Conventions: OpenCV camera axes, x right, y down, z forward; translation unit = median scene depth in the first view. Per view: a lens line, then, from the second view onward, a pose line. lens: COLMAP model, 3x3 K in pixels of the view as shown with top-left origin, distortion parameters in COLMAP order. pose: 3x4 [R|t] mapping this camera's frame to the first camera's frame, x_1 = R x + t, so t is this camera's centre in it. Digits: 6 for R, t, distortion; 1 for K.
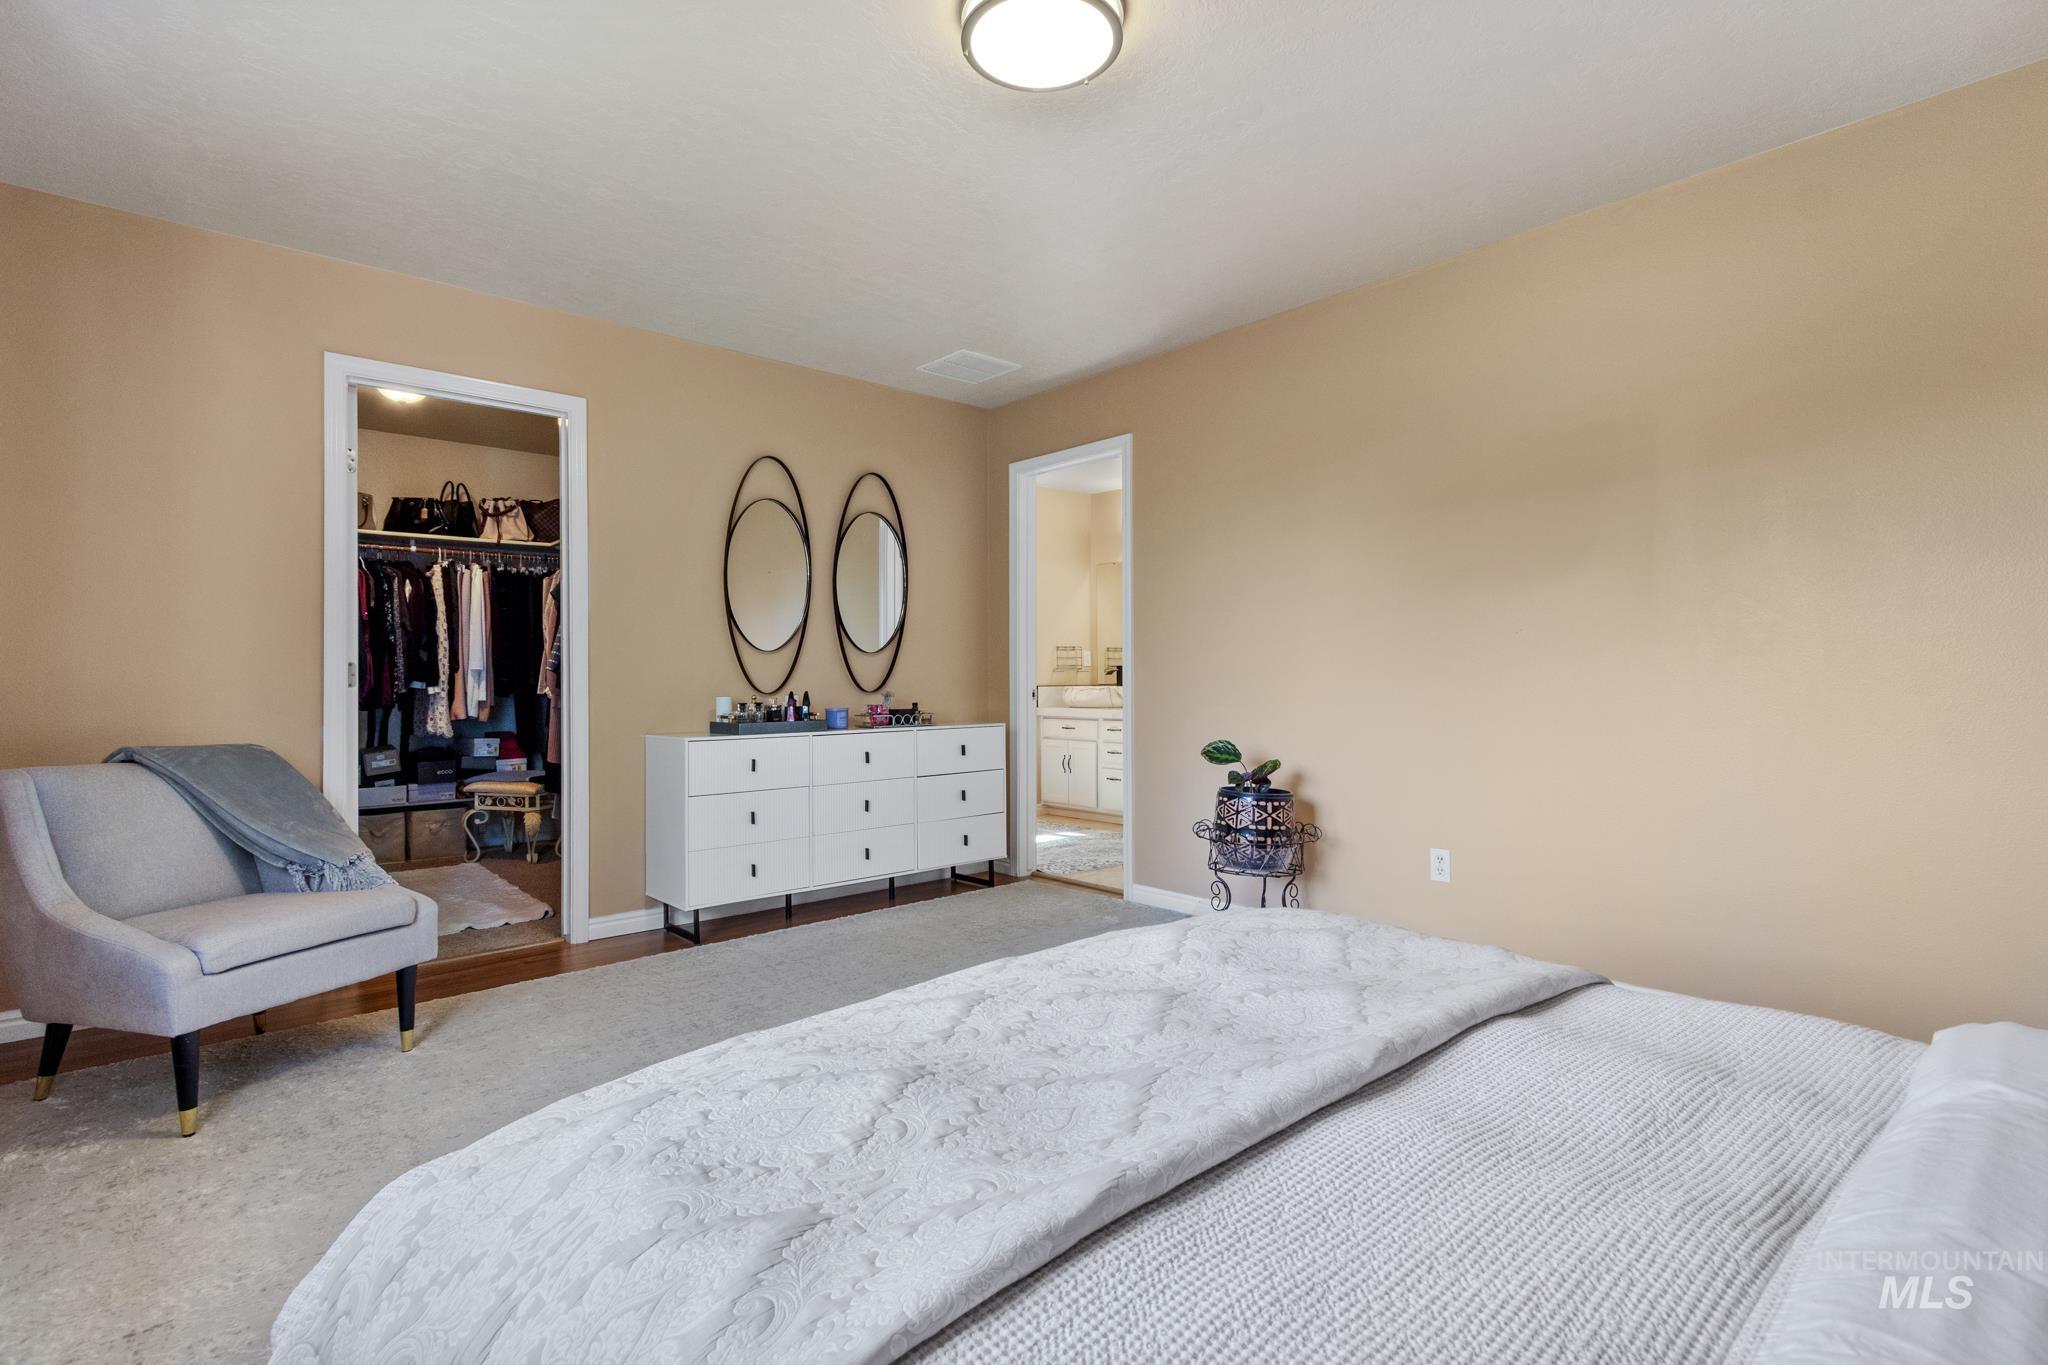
lens RADIAL K [[944.1, 0, 1024.0], [0, 944.1, 682.5], [0, 0, 1]] dist [-0.022281, -0.000110]
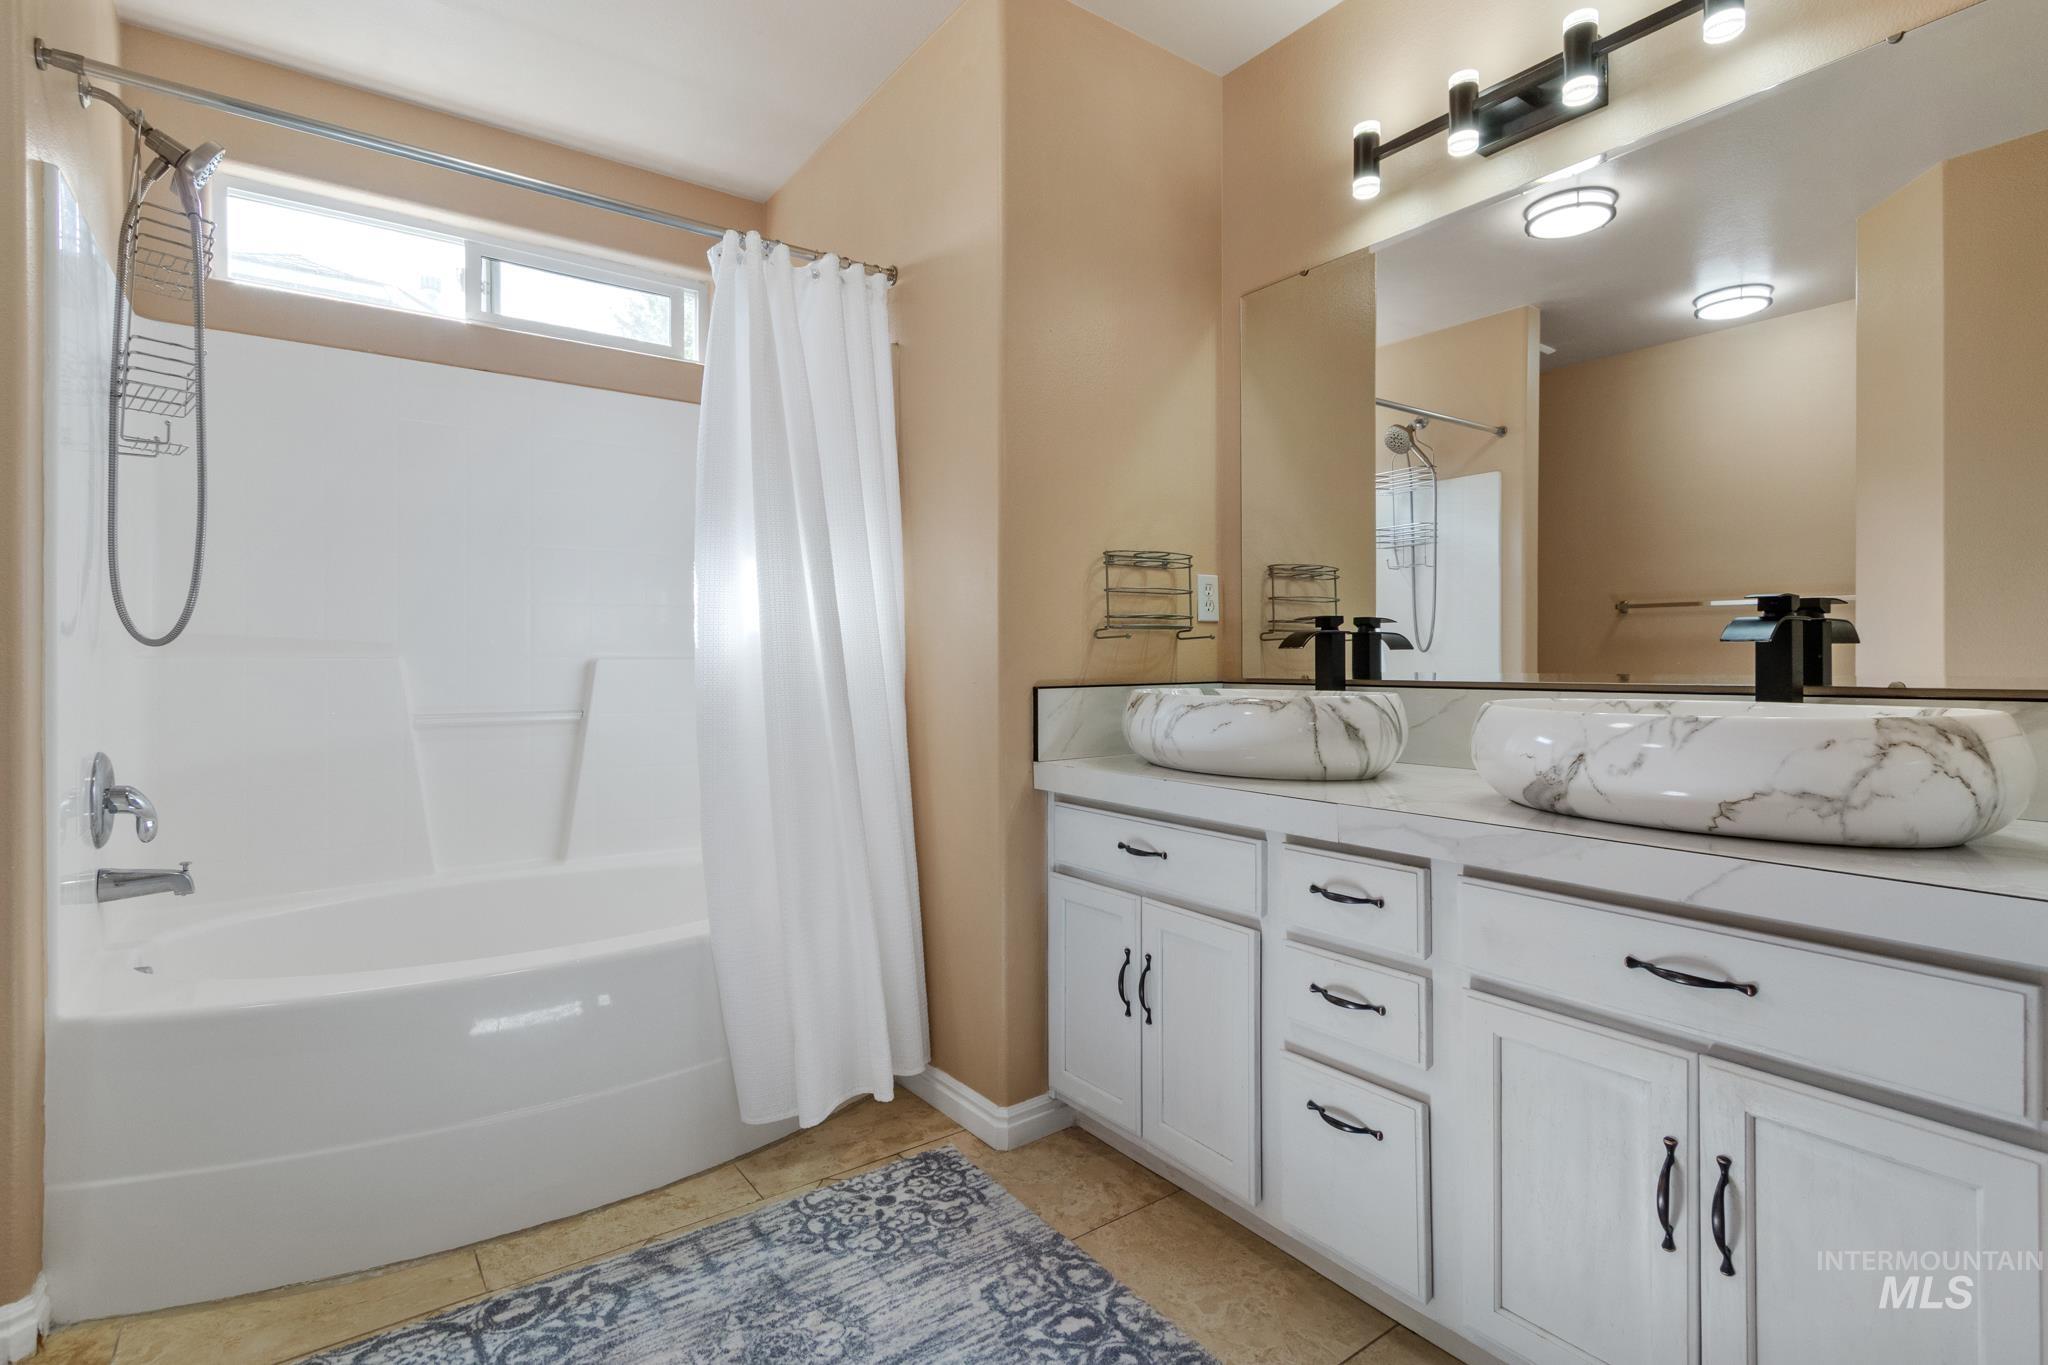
lens RADIAL K [[997.8, 0, 1022.9], [0, 997.8, 667.5], [0, 0, 1]] dist [-0.026276, -0.000655]
pose [[0.995767, 0.003315, -0.091855, 0.037615], [-0.002773, 0.999978, 0.006035, -0.003861], [0.091873, -0.005755, 0.995754, 0.690504]]
